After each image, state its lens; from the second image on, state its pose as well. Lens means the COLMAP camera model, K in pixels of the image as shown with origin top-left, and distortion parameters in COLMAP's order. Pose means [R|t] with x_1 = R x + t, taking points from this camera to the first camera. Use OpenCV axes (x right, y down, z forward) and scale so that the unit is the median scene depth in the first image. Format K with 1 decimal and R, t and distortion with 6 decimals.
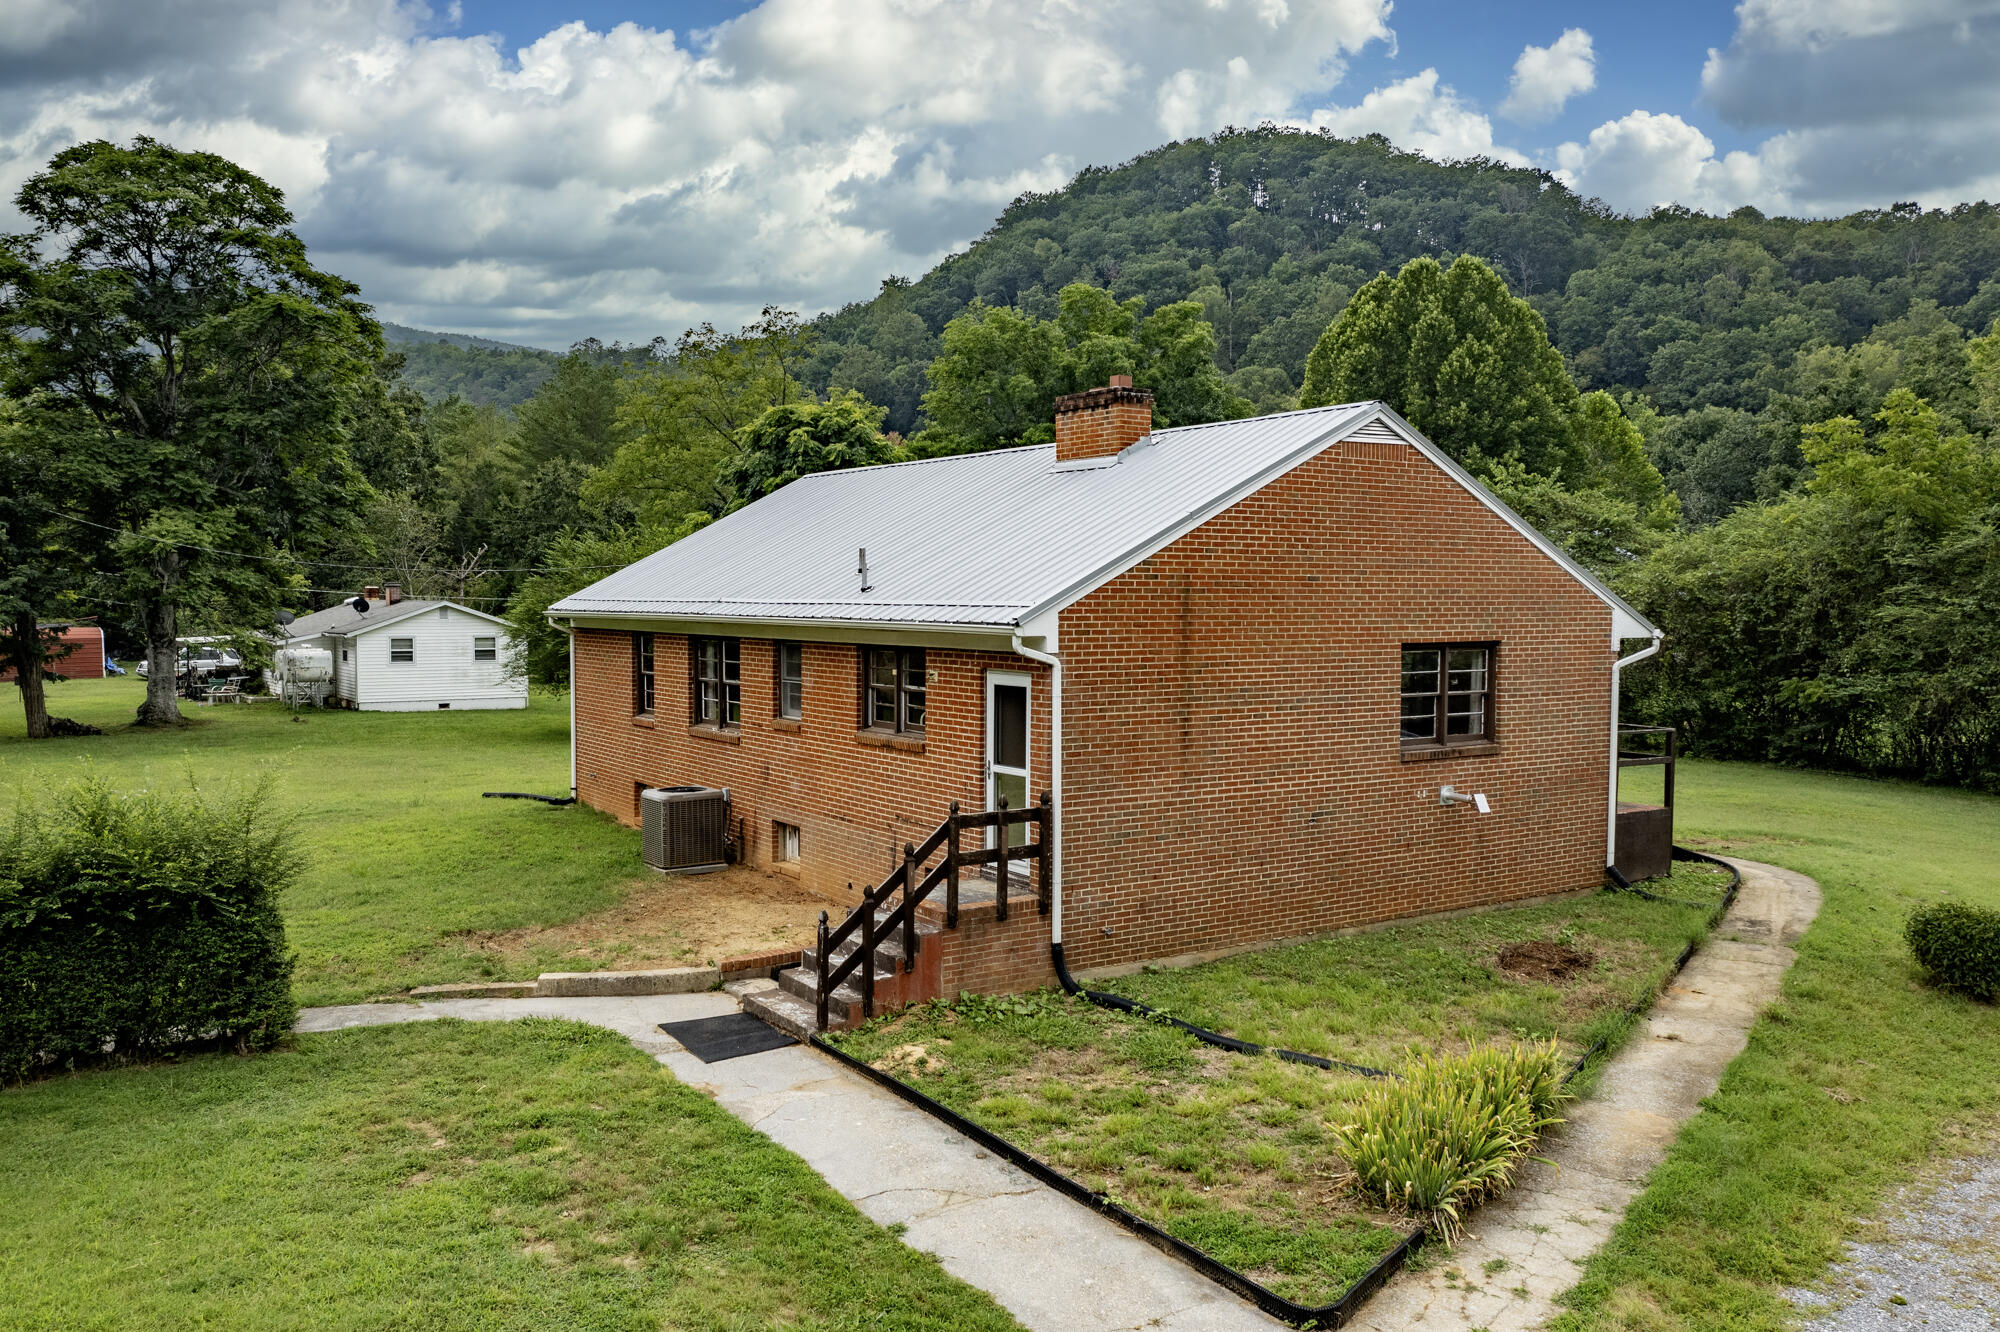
lens RADIAL K [[1593.4, 0, 991.2], [0, 1593.4, 664.6], [0, 0, 1]] dist [-0.016003, 0.013968]
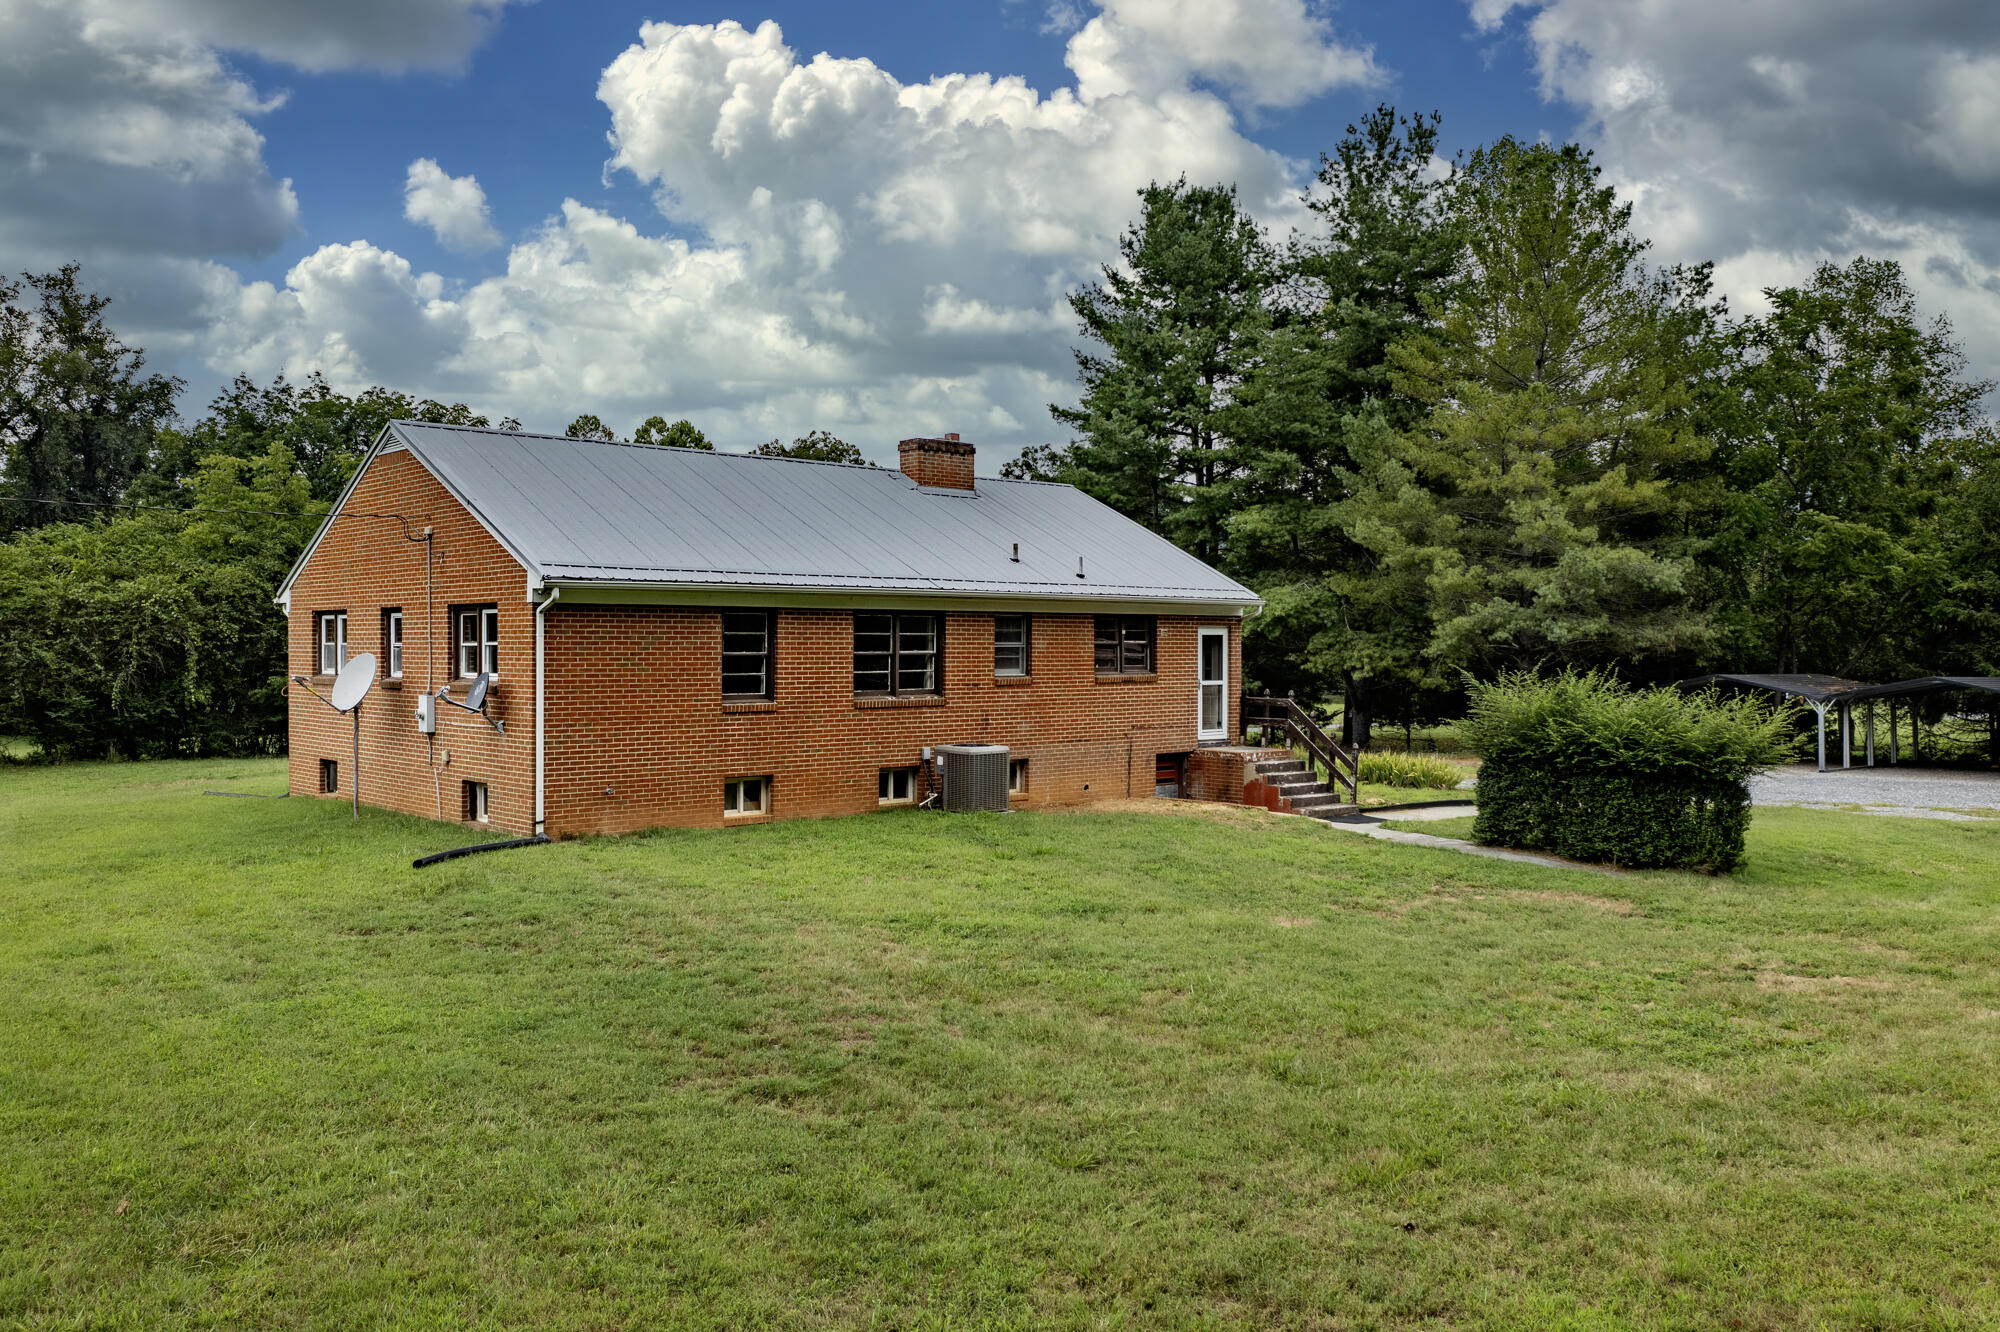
lens RADIAL K [[1593.4, 0, 1007.6], [0, 1593.4, 656.3], [0, 0, 1]] dist [-0.016003, 0.013968]
pose [[-0.146917, -0.009346, 0.989105, -0.284721], [0.045477, 0.998834, 0.016193, -0.000393], [-0.988103, 0.047361, -0.146321, 0.247142]]
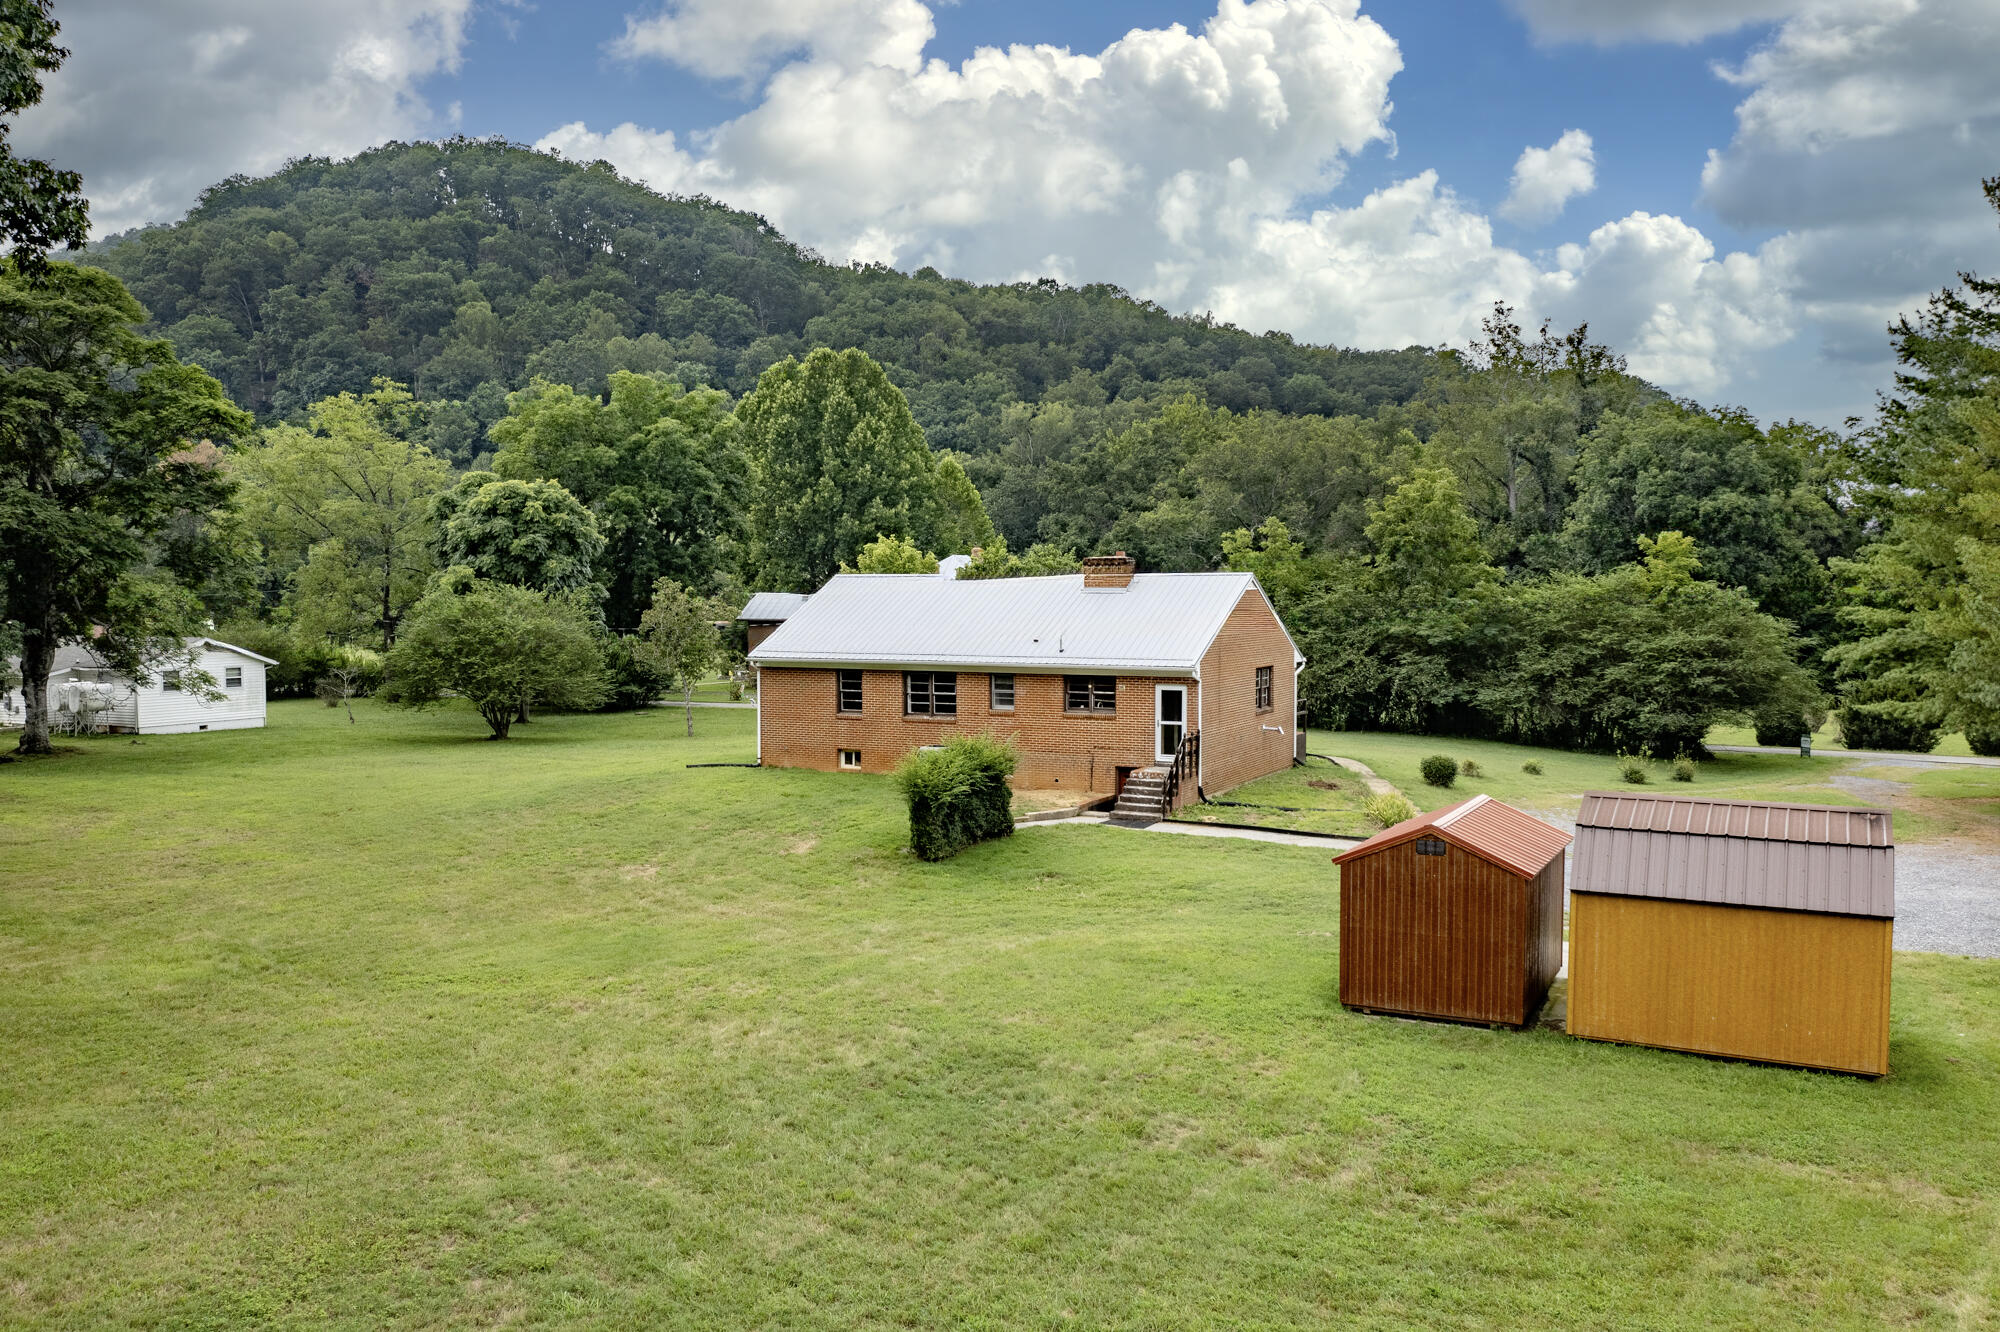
lens RADIAL K [[1593.4, 0, 990.4], [0, 1593.4, 667.8], [0, 0, 1]] dist [-0.016003, 0.013968]
pose [[0.870386, -0.028429, 0.491549, -0.251222], [0.025968, 0.999593, 0.011830, -0.010193], [-0.491685, 0.002468, 0.870769, -0.183205]]
